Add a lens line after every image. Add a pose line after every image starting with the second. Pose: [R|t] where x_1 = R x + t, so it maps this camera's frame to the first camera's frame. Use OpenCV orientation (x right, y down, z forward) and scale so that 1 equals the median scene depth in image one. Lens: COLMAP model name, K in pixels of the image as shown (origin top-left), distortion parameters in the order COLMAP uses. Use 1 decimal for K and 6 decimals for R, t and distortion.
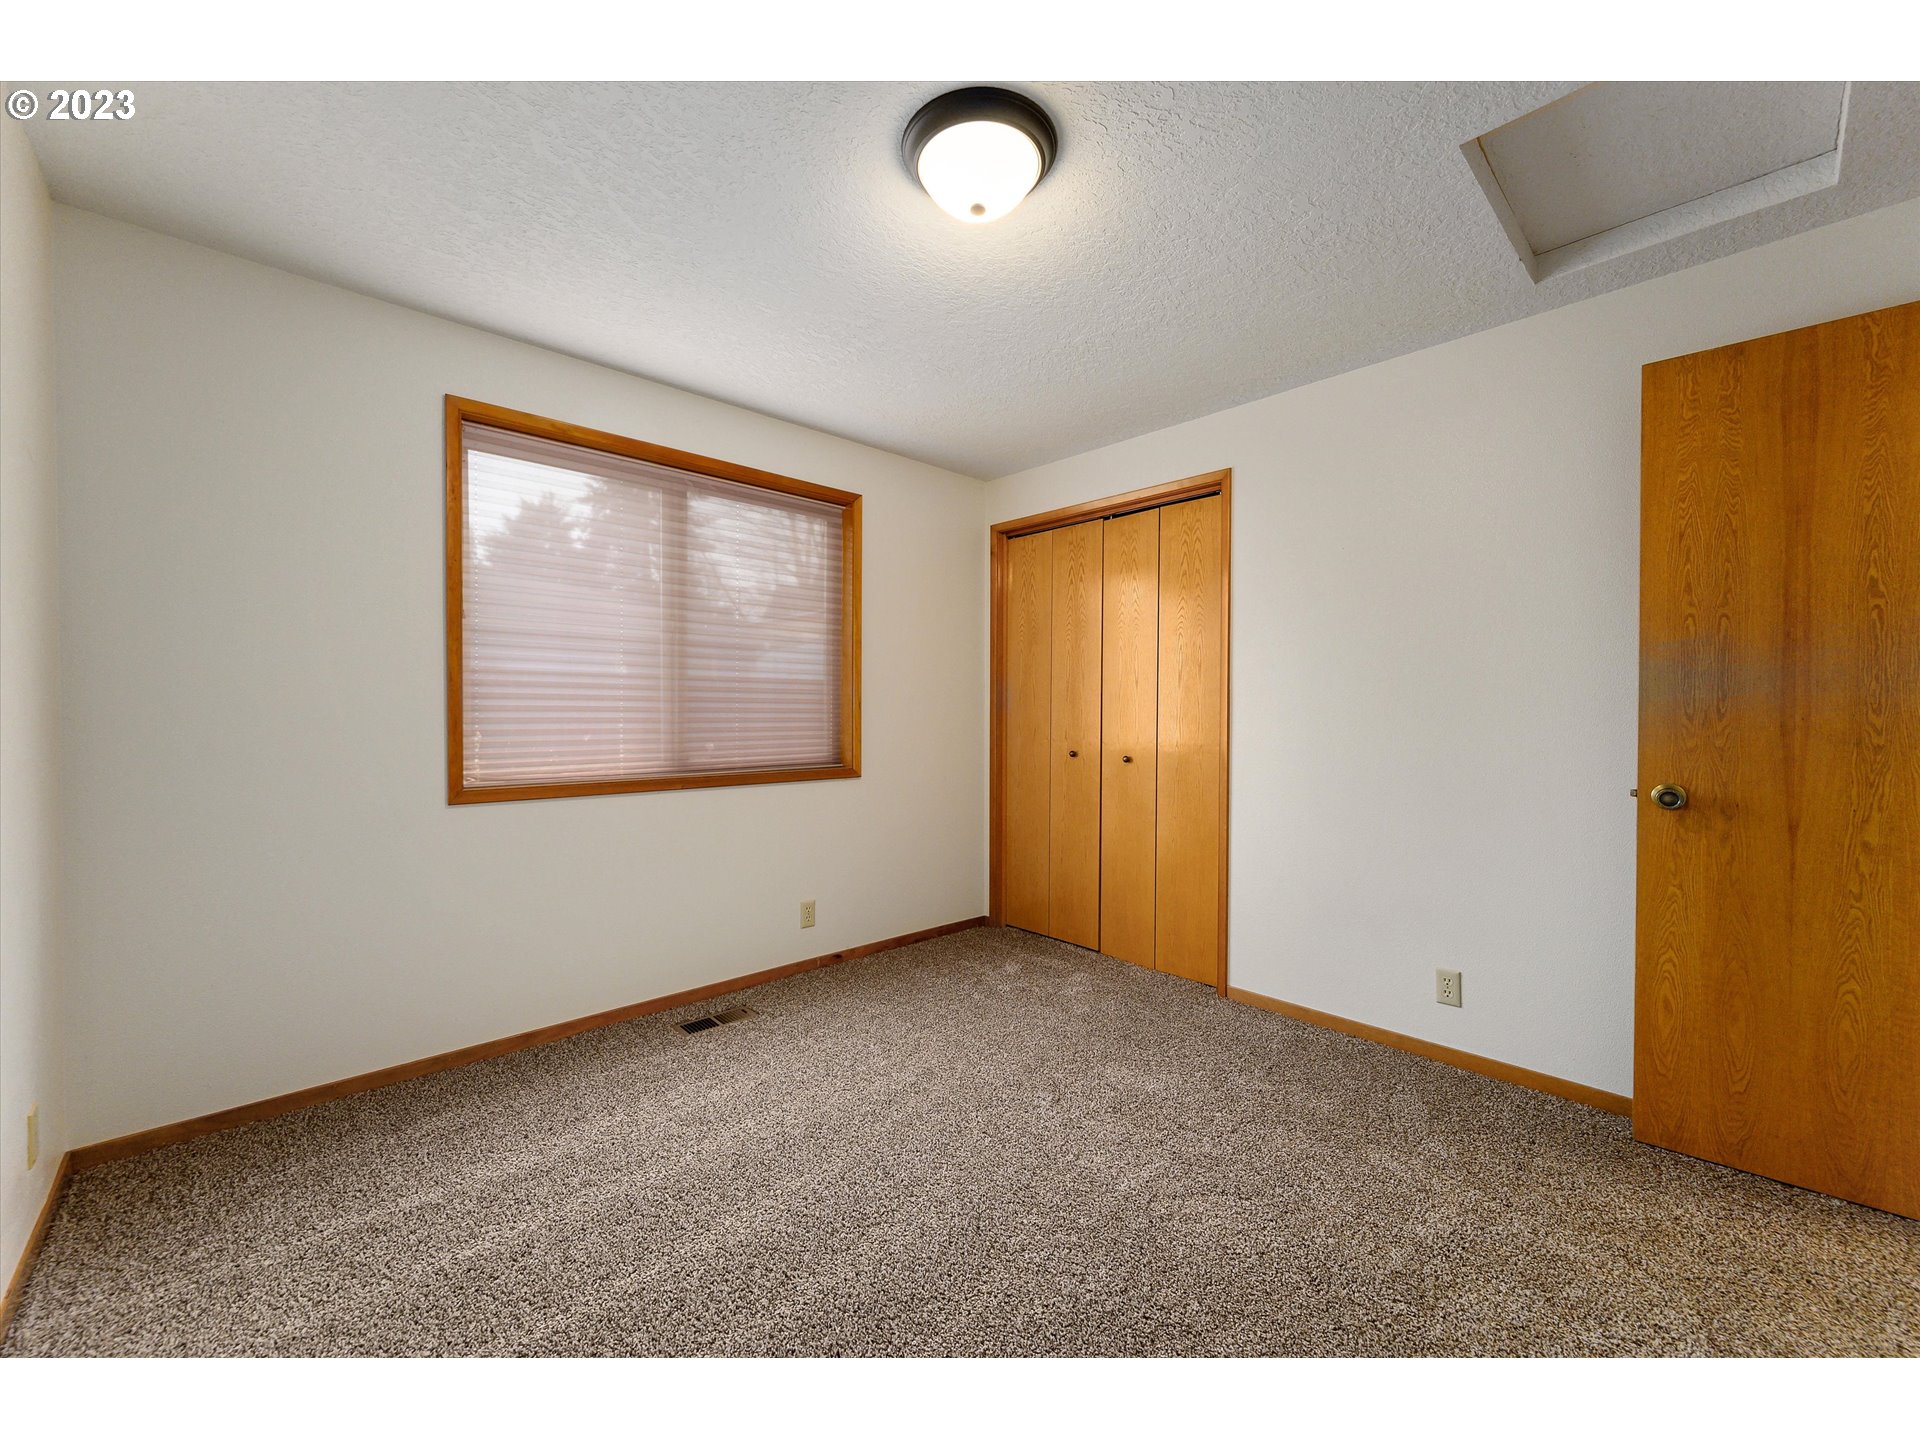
lens RADIAL K [[762.9, 0, 957.9], [0, 762.9, 715.6], [0, 0, 1]] dist [0.002172, -0.000235]
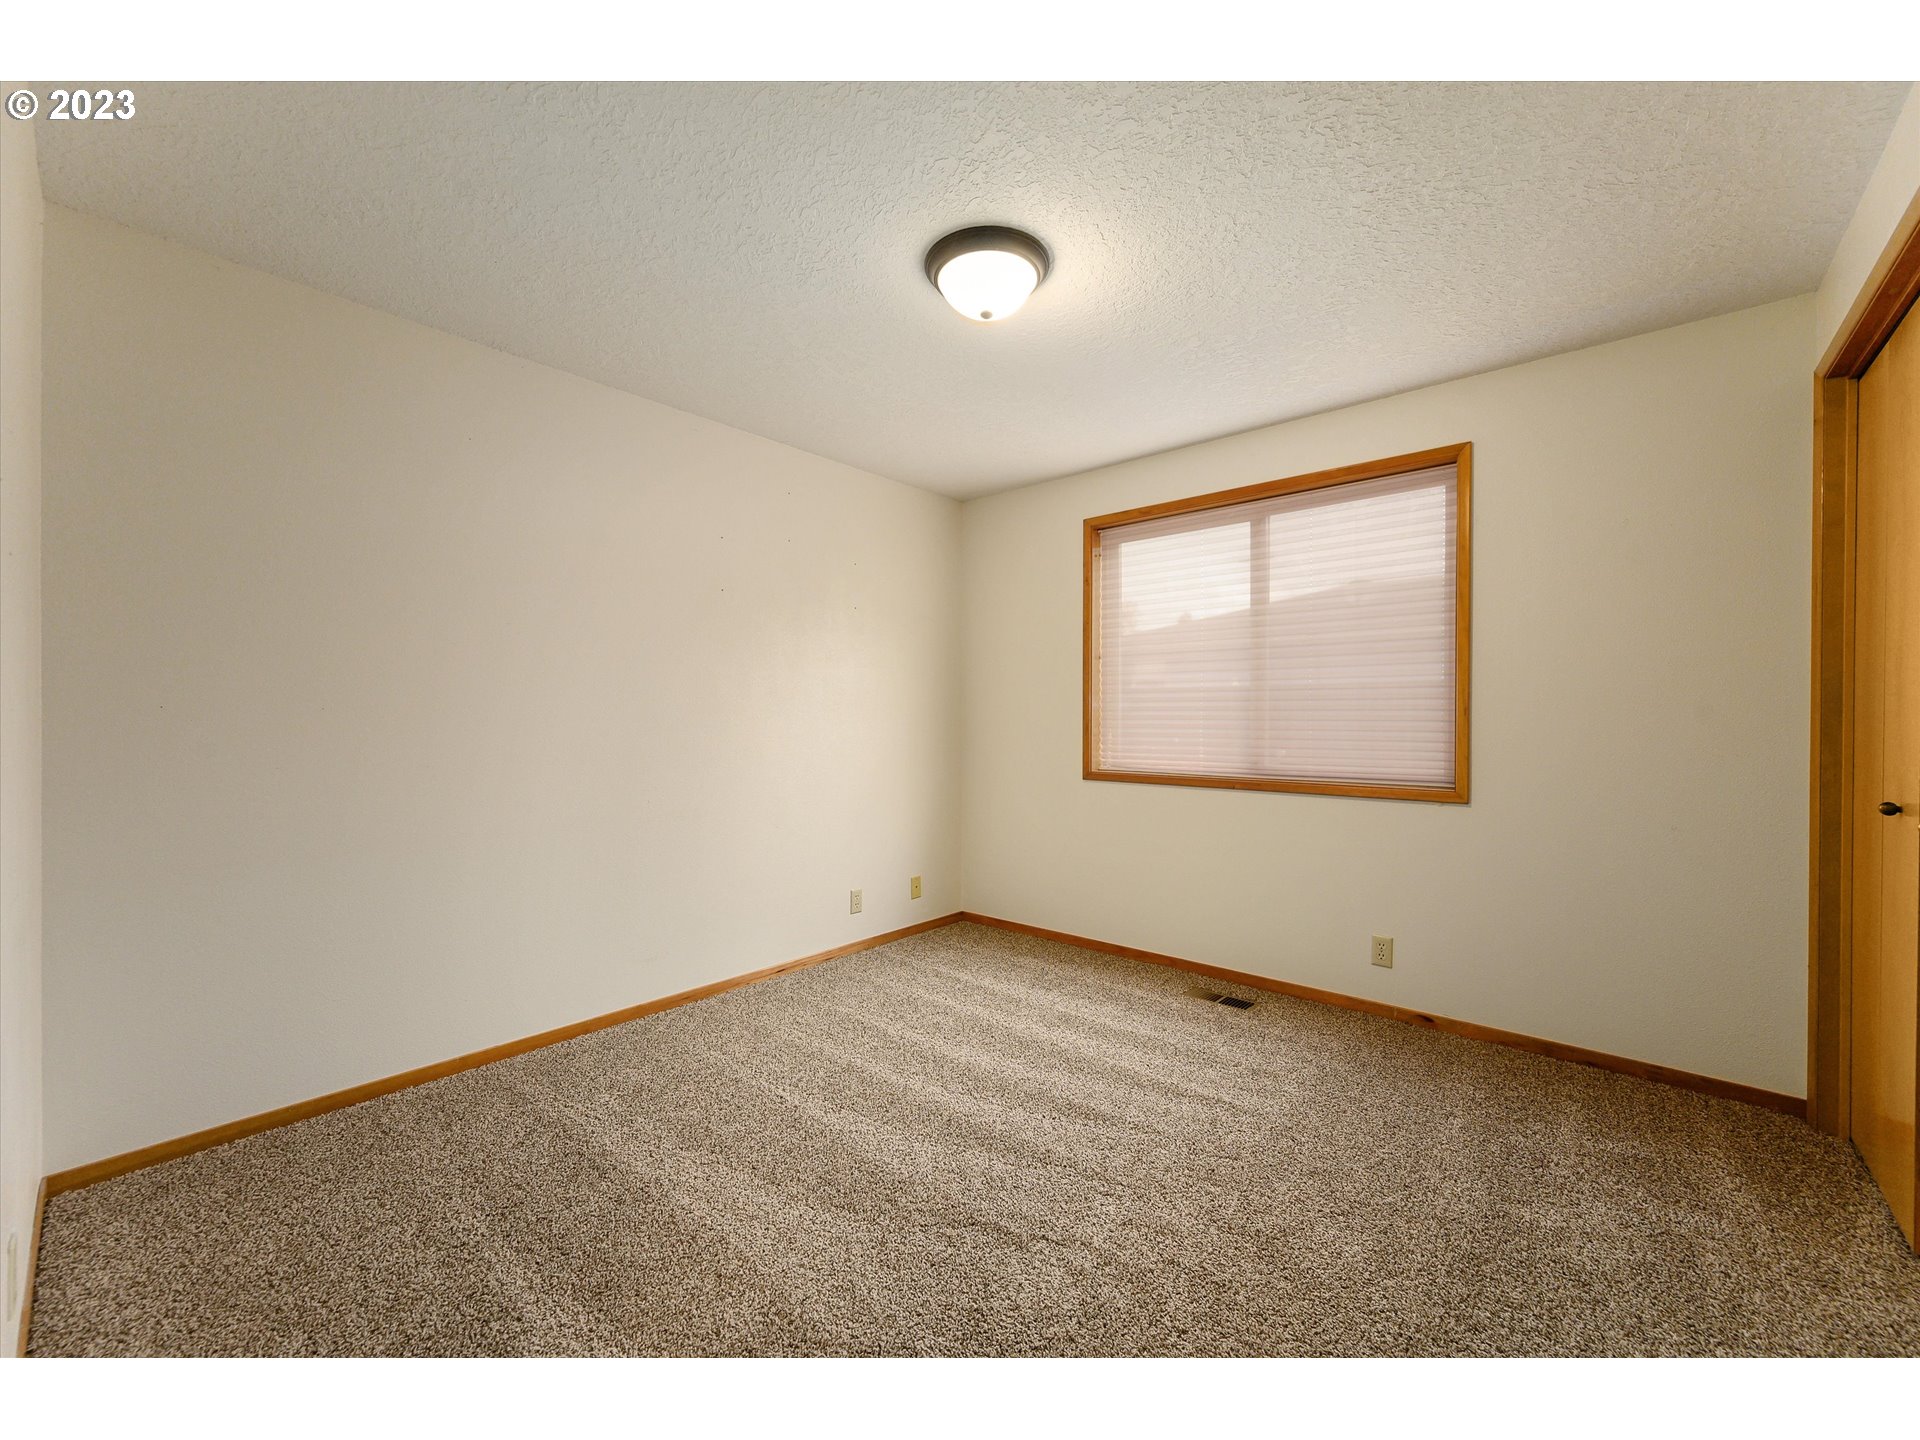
lens RADIAL K [[762.9, 0, 956.1], [0, 762.9, 724.6], [0, 0, 1]] dist [0.002172, -0.000235]
pose [[0.082035, -0.003312, -0.996624, 0.693566], [-0.011170, 0.999929, -0.004243, 0.011214], [0.996567, 0.011480, 0.081993, 0.482814]]
